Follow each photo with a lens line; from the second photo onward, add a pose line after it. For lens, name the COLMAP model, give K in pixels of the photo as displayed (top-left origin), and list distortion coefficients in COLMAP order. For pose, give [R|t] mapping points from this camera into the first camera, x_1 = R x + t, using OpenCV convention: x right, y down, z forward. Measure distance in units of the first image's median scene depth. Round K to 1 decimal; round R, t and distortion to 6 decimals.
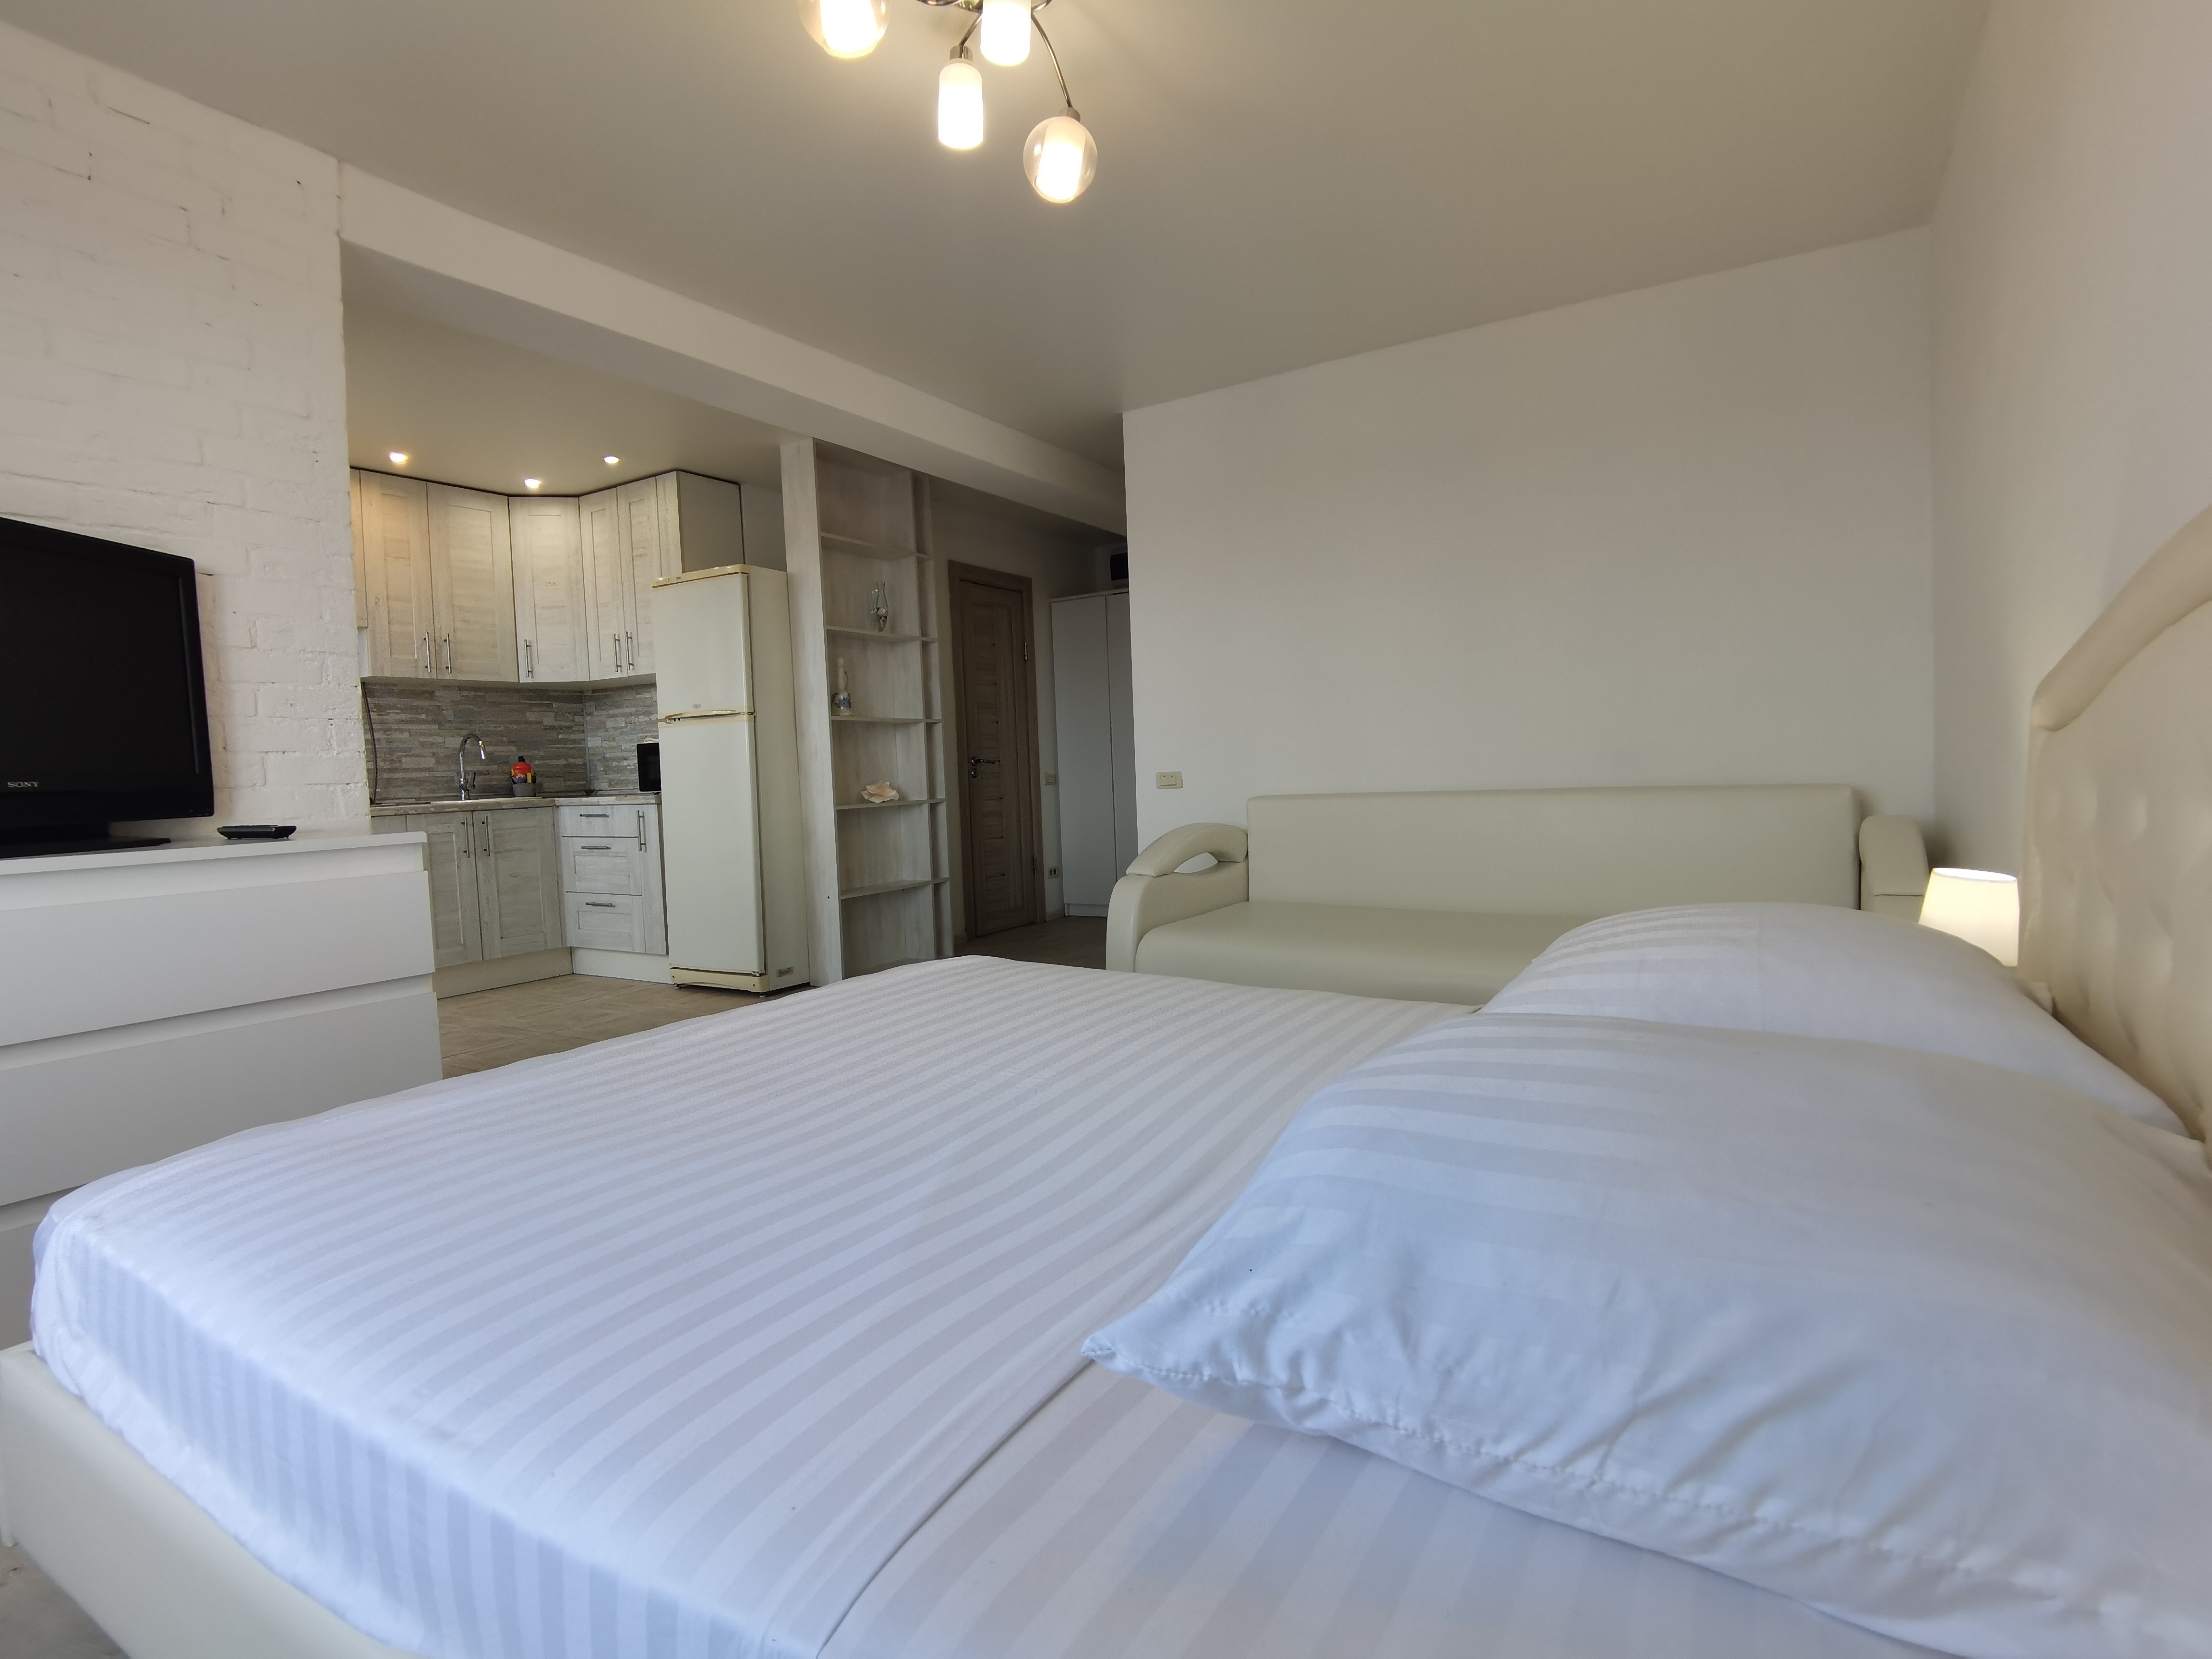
lens RADIAL K [[1127.0, 0, 1162.1], [0, 1127.0, 831.7], [0, 0, 1]] dist [0.040577, -0.090218]
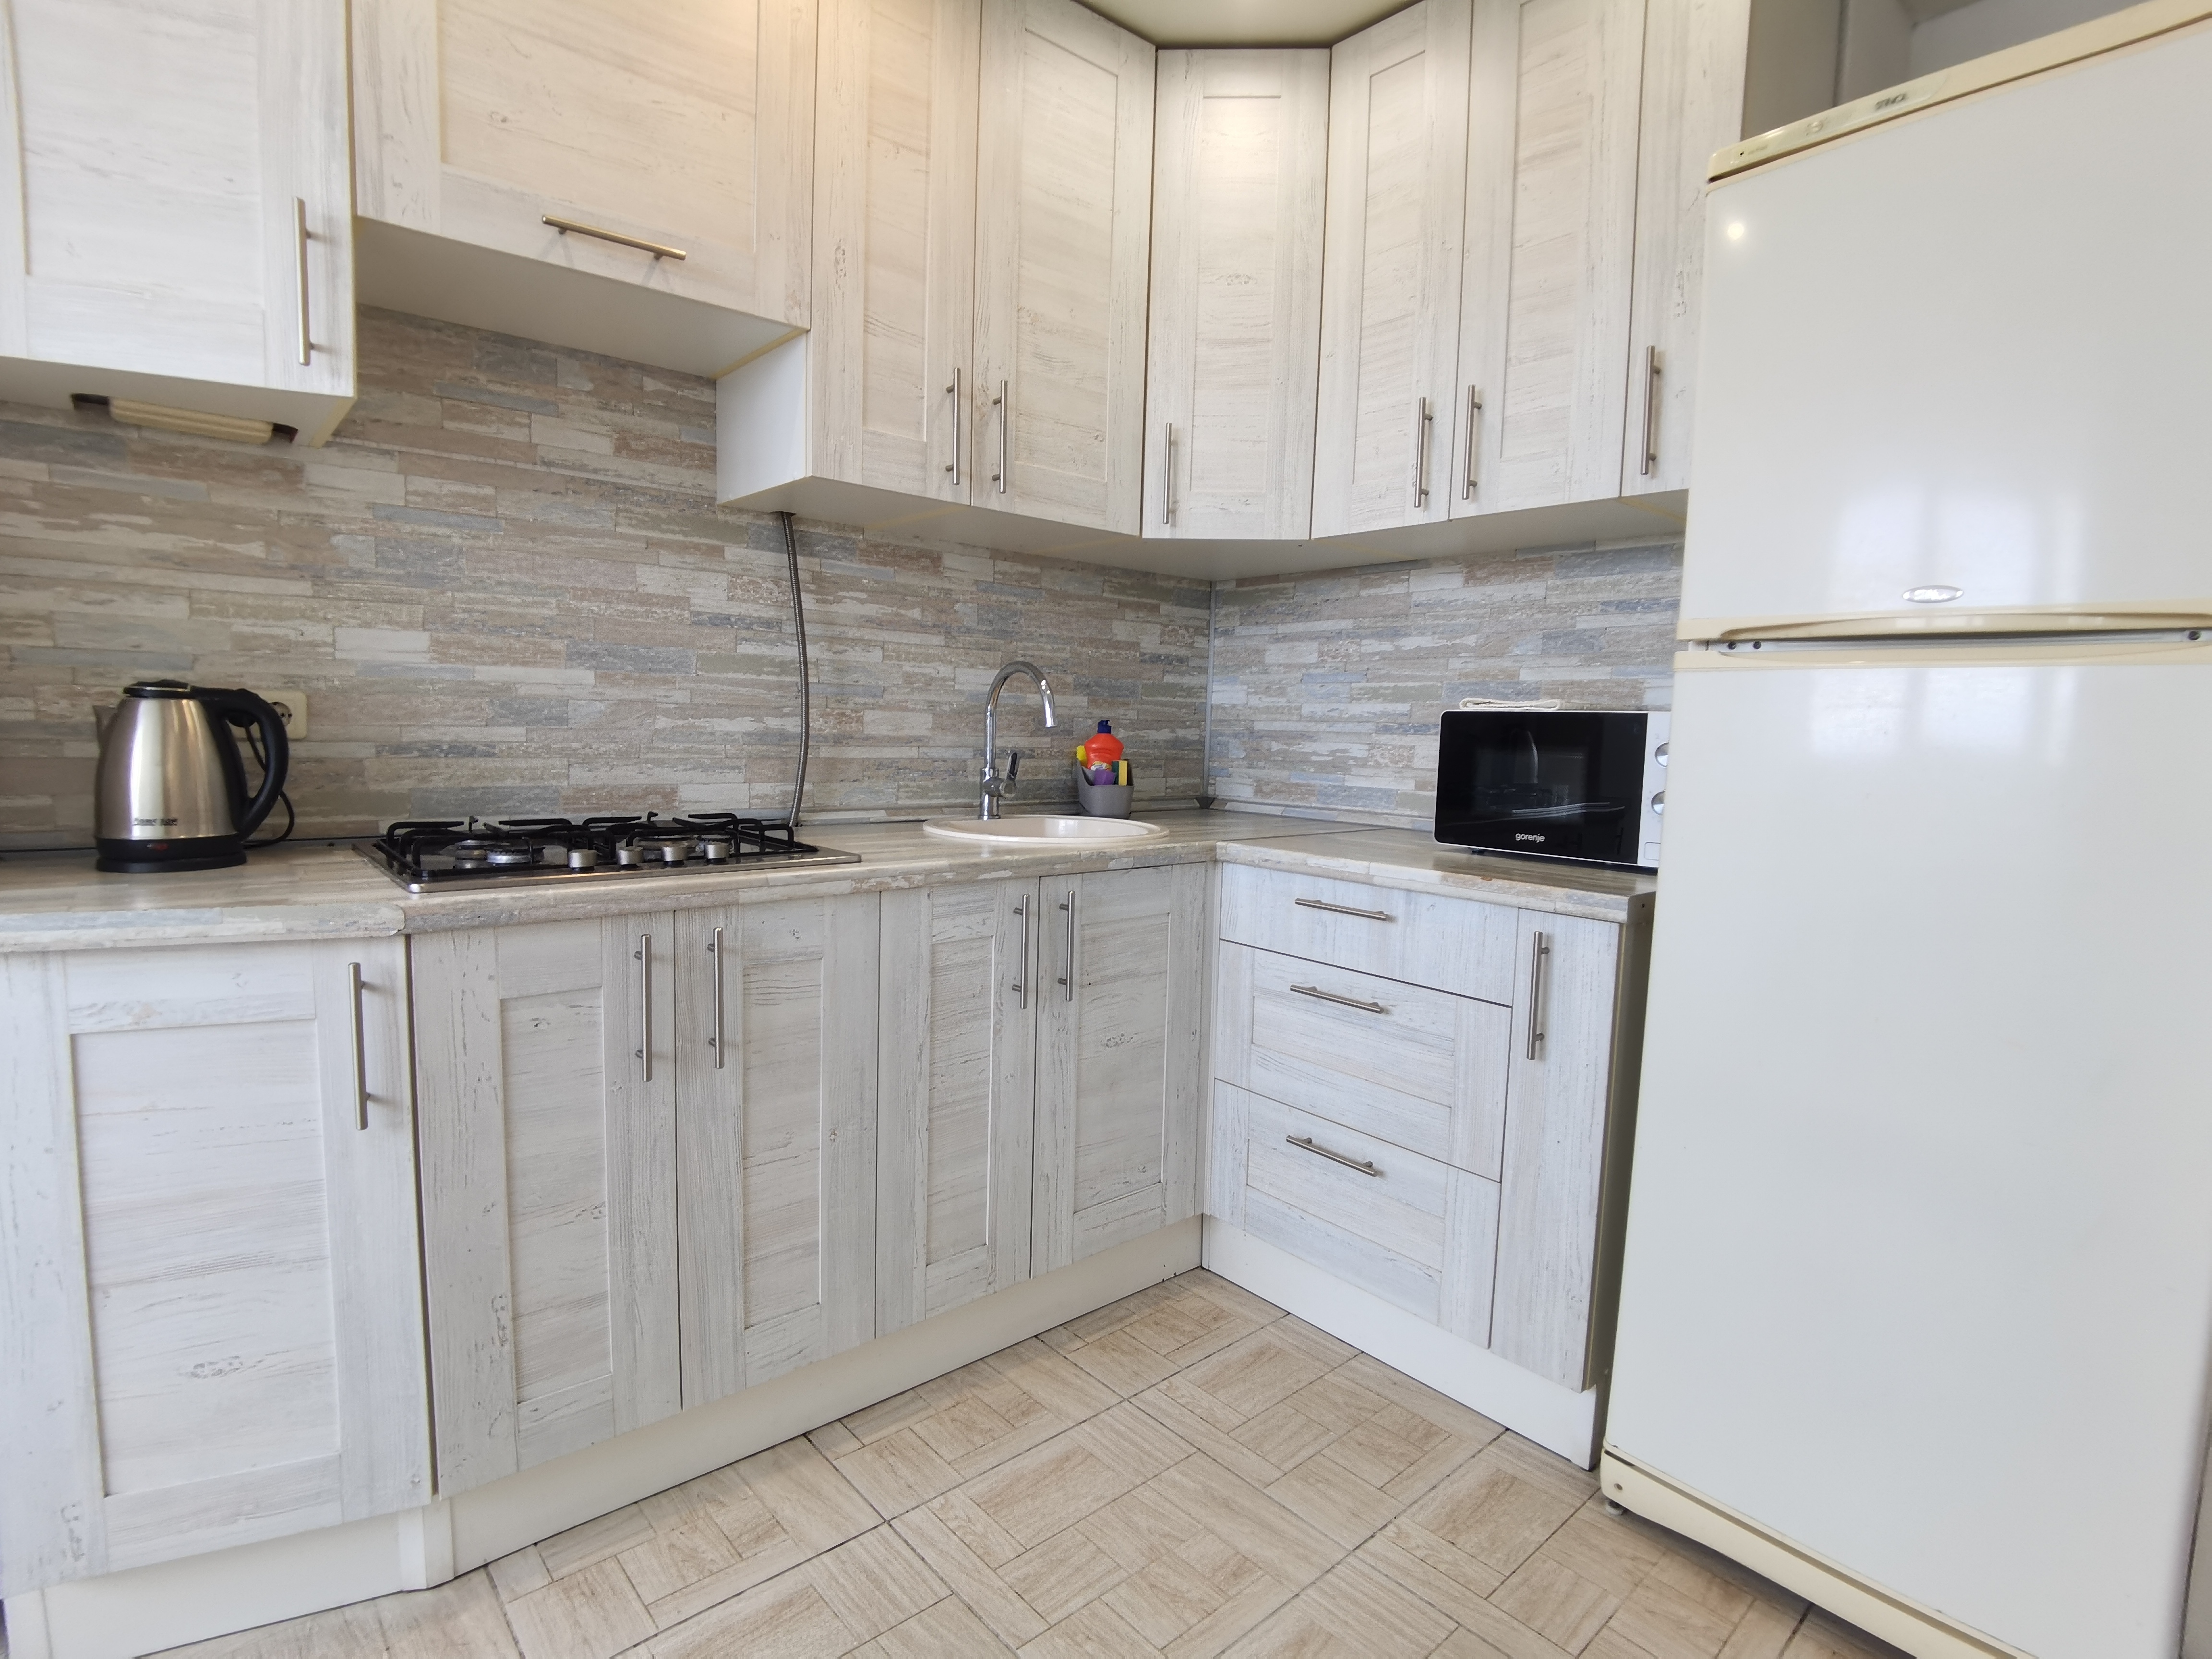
lens RADIAL K [[1127.0, 0, 1162.1], [0, 1127.0, 831.7], [0, 0, 1]] dist [0.040577, -0.090218]
pose [[0.954536, 0.090220, -0.284115, -0.442004], [-0.080001, 0.995668, 0.047392, -0.048963], [0.287160, -0.022508, 0.957618, 0.624230]]
